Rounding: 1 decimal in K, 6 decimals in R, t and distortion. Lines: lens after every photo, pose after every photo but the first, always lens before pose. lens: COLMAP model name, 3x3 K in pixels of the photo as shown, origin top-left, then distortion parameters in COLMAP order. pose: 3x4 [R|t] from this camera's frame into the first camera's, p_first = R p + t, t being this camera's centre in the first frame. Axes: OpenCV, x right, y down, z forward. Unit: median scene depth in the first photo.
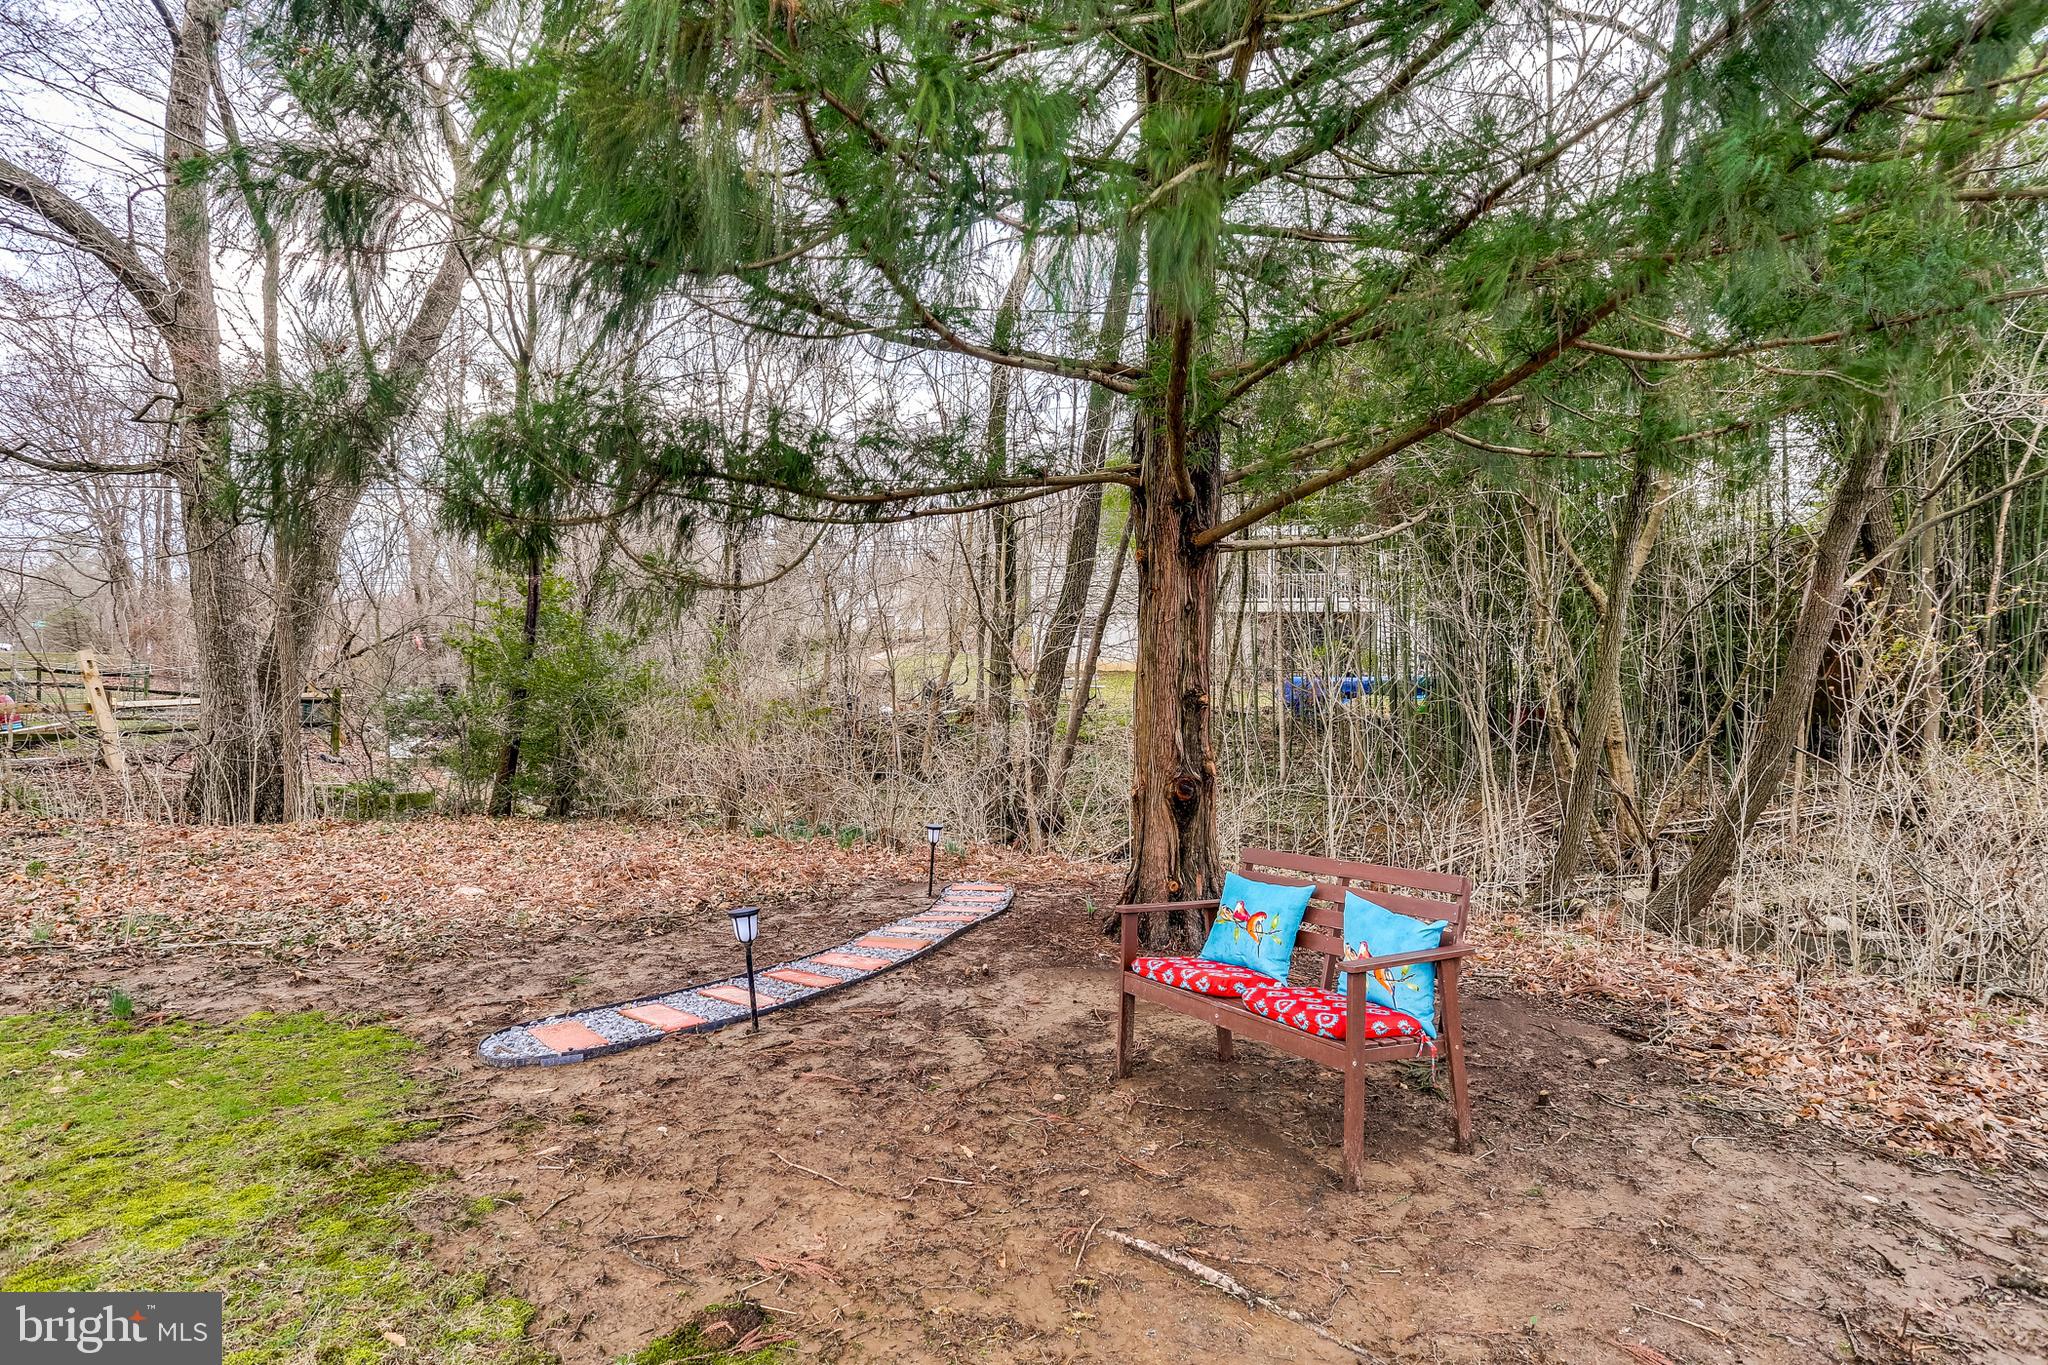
lens RADIAL K [[999.1, 0, 1016.3], [0, 999.1, 671.7], [0, 0, 1]] dist [-0.055452, 0.038689]
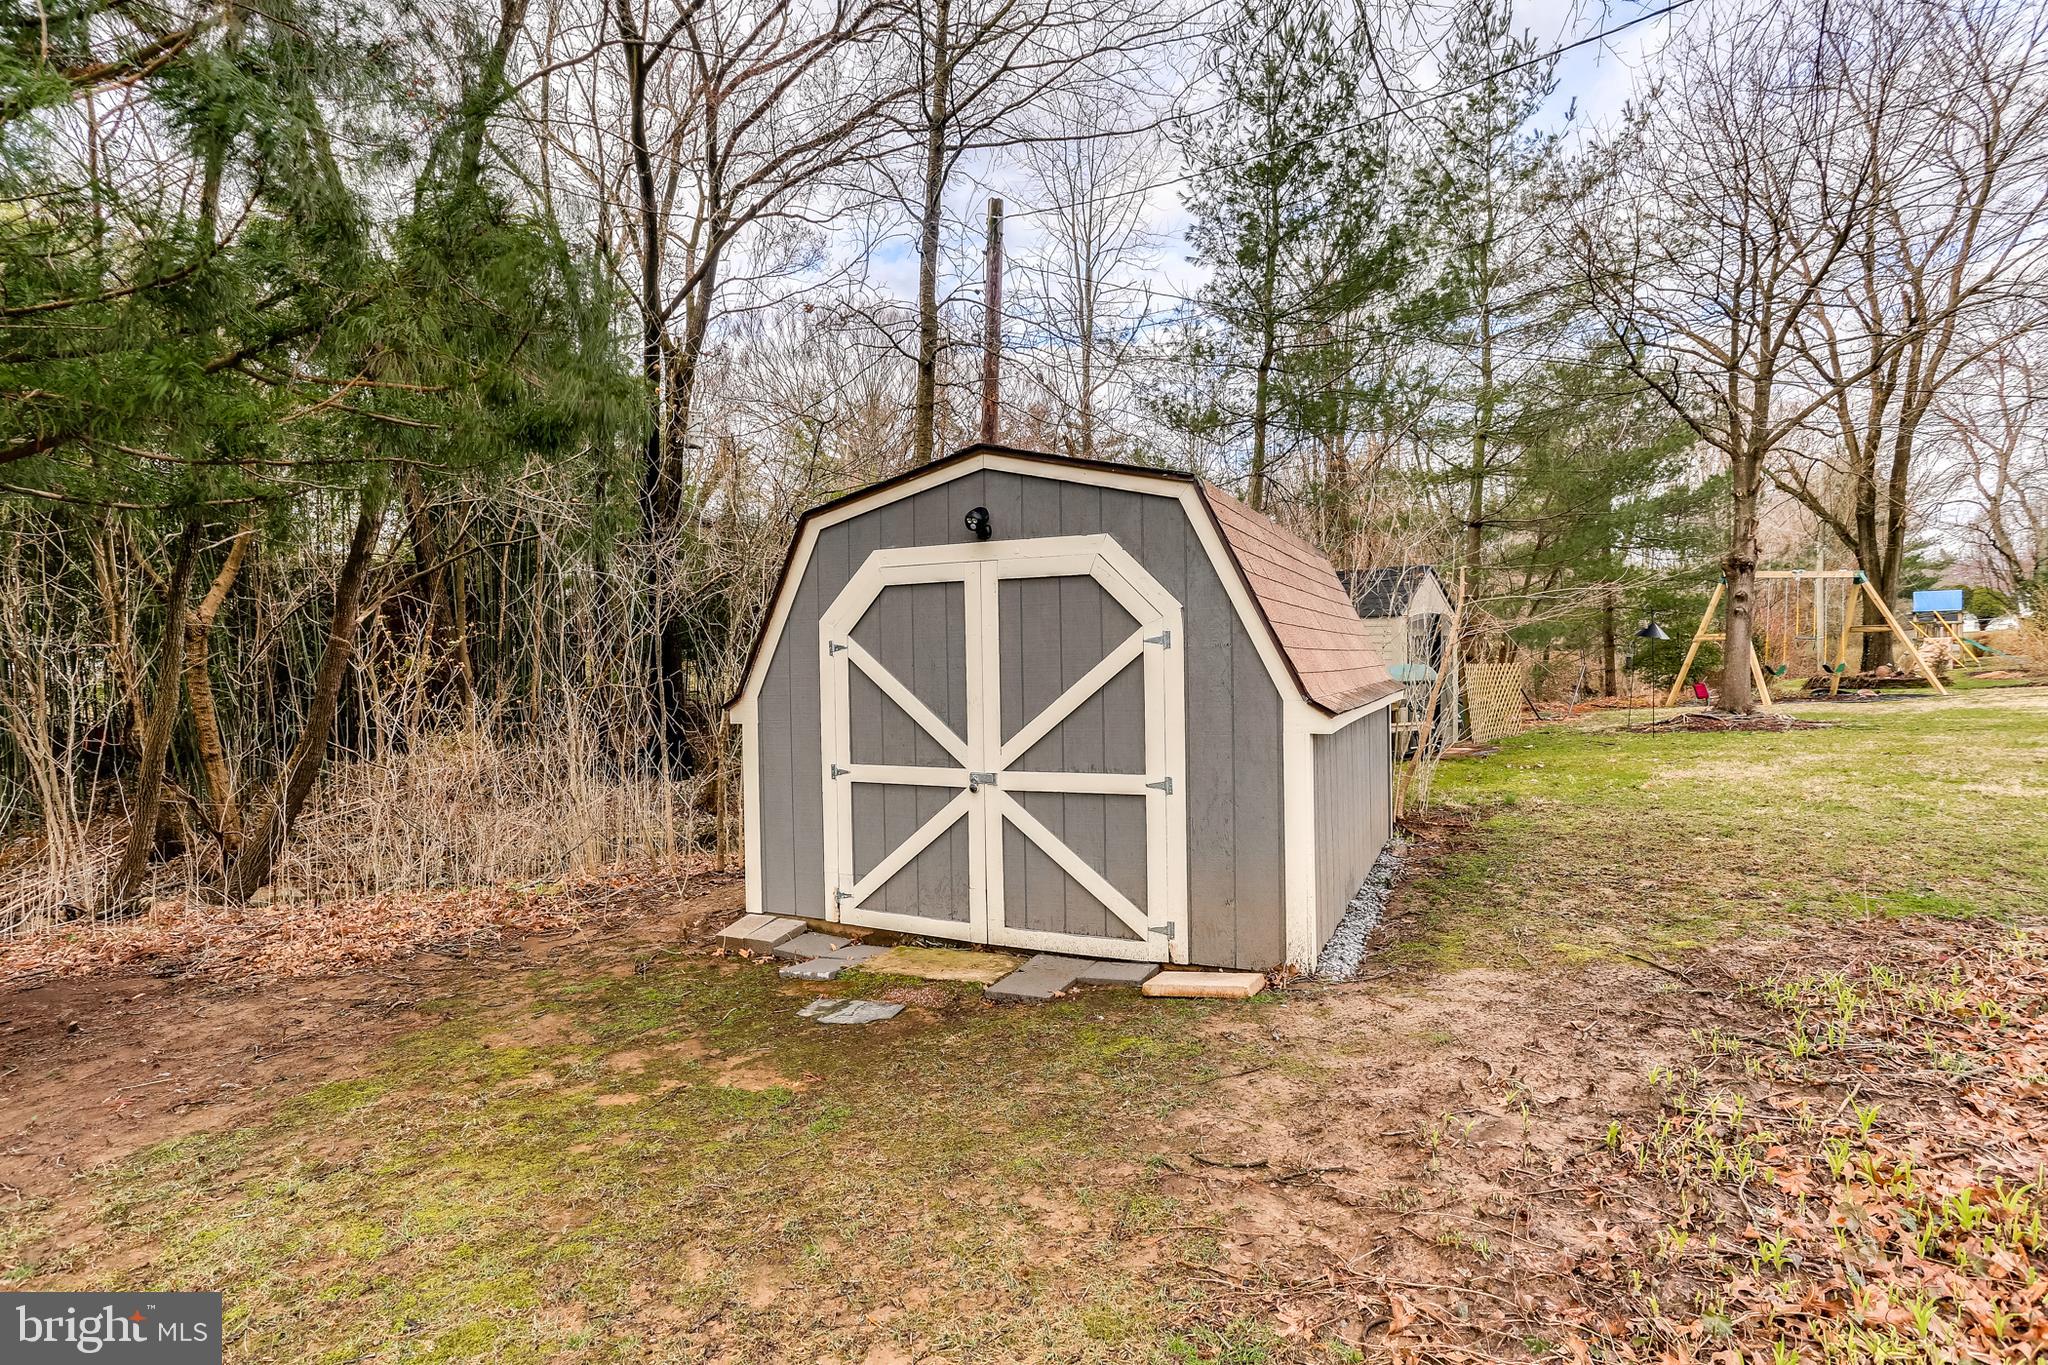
lens RADIAL K [[999.1, 0, 1016.3], [0, 999.1, 671.7], [0, 0, 1]] dist [-0.055452, 0.038689]
pose [[0.347799, -0.000513, 0.937569, -0.078395], [0.011478, 0.999927, -0.003710, -0.002524], [-0.937499, 0.012052, 0.347780, -0.201670]]
